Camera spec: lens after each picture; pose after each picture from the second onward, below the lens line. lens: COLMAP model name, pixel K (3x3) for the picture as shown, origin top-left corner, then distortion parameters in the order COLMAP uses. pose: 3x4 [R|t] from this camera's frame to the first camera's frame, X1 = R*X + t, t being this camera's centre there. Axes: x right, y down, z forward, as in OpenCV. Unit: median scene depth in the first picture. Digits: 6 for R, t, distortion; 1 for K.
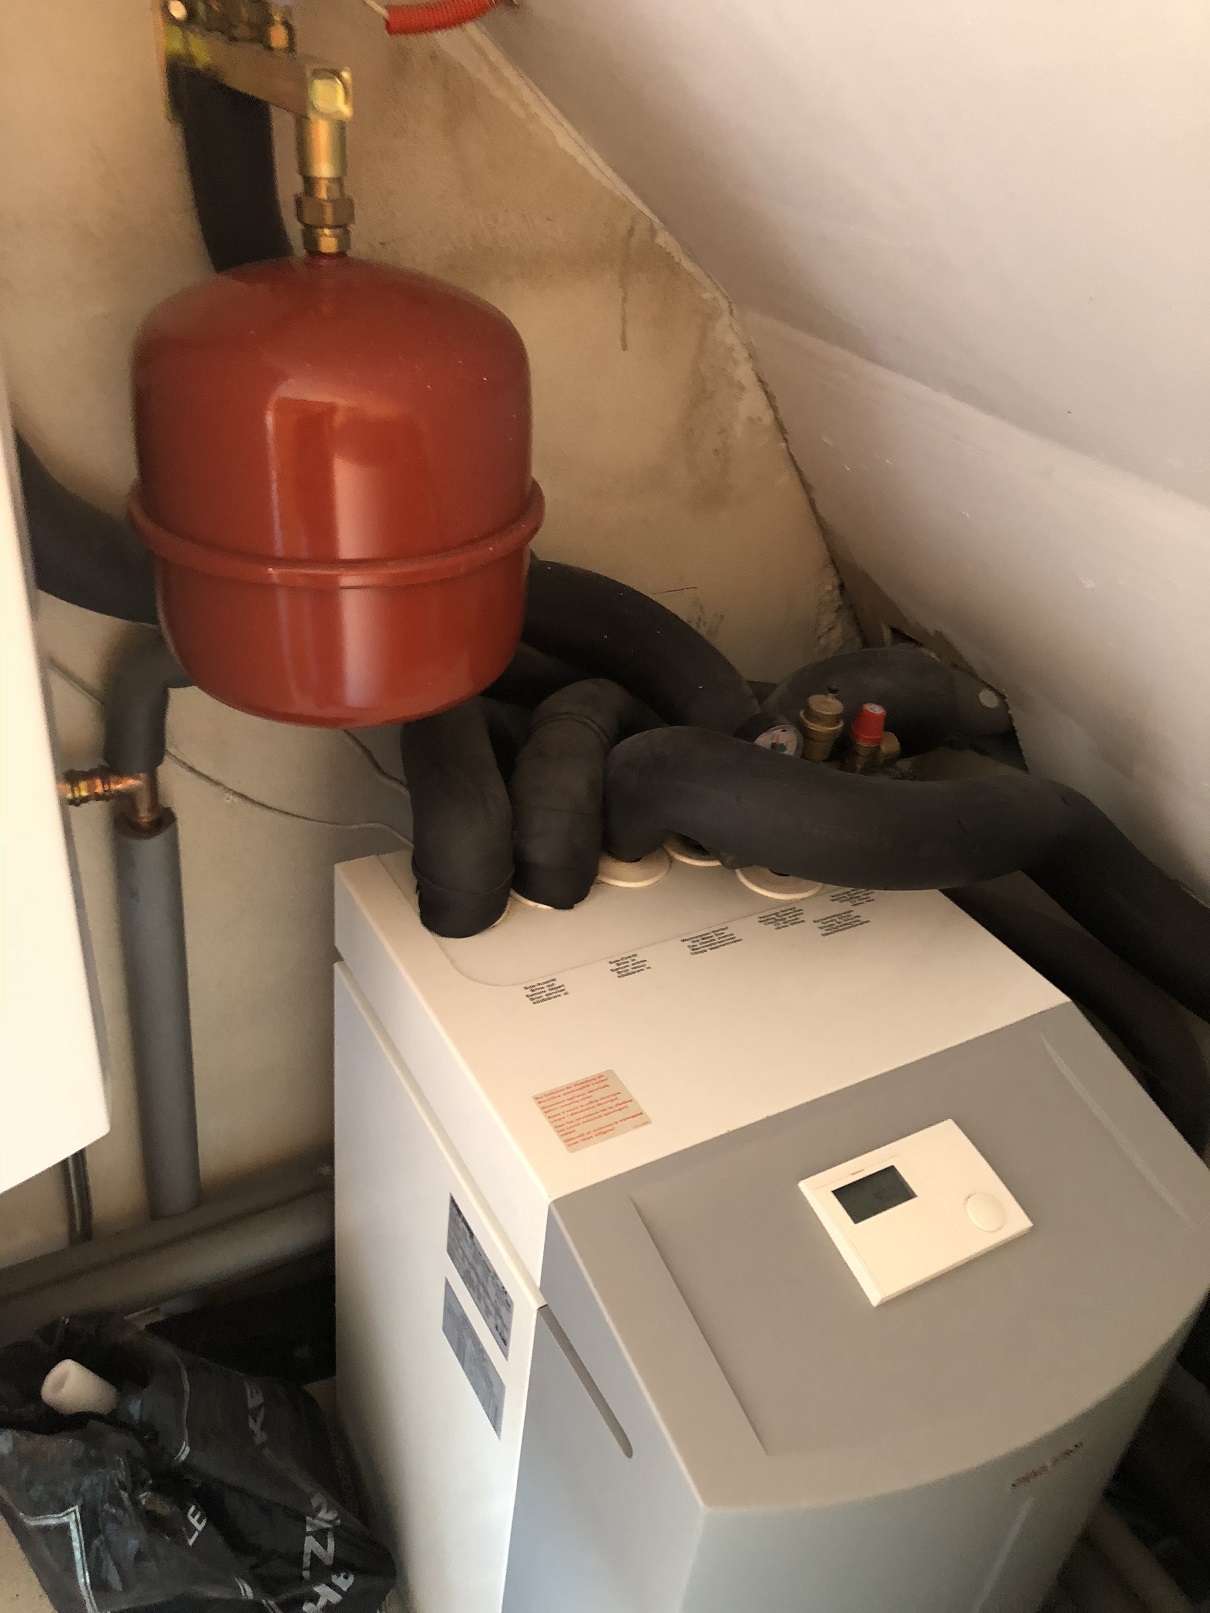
lens RADIAL K [[1334.5, 0, 609.1], [0, 1334.5, 801.7], [0, 0, 1]] dist [0.011641, 0.014968]
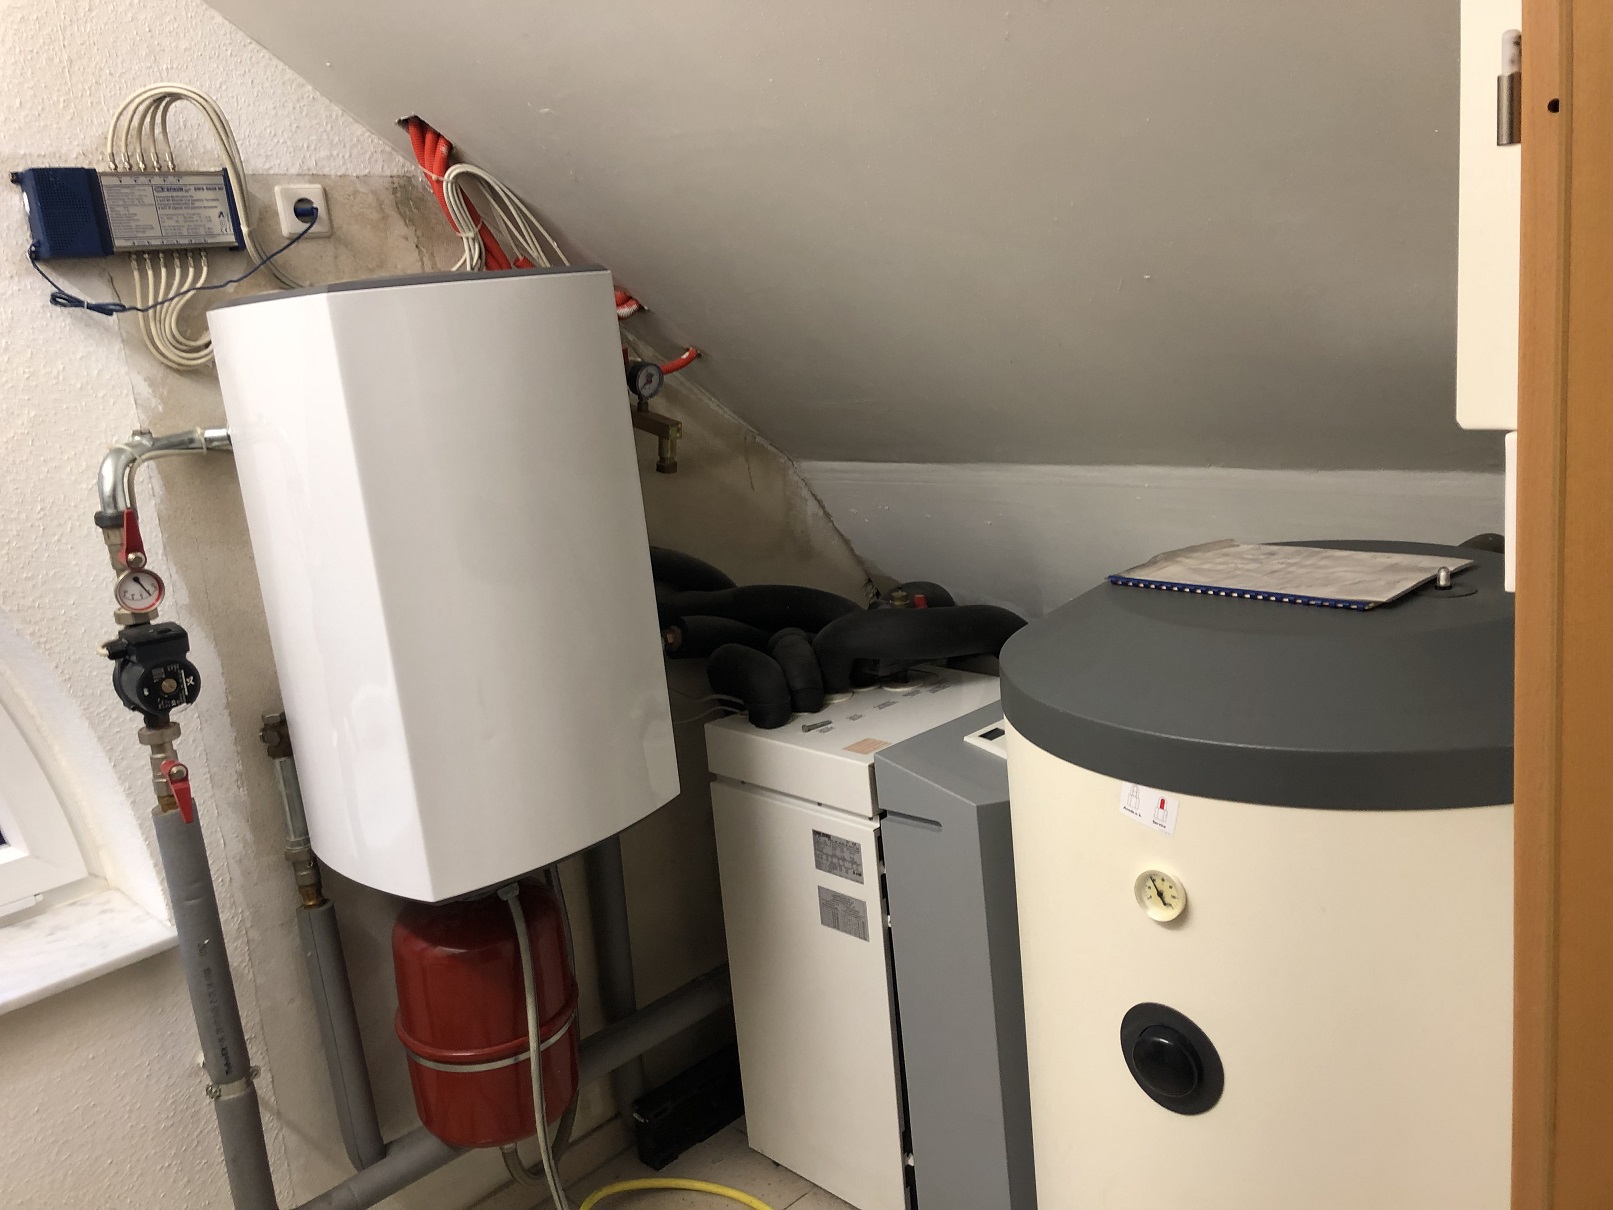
lens RADIAL K [[1334.5, 0, 806.1], [0, 1334.5, 608.2], [0, 0, 1]] dist [0.011641, 0.014968]
pose [[0.947022, -0.241287, 0.211966, -0.460967], [0.300783, 0.897705, -0.321956, 0.614879], [-0.112599, 0.368655, 0.922721, -1.022509]]
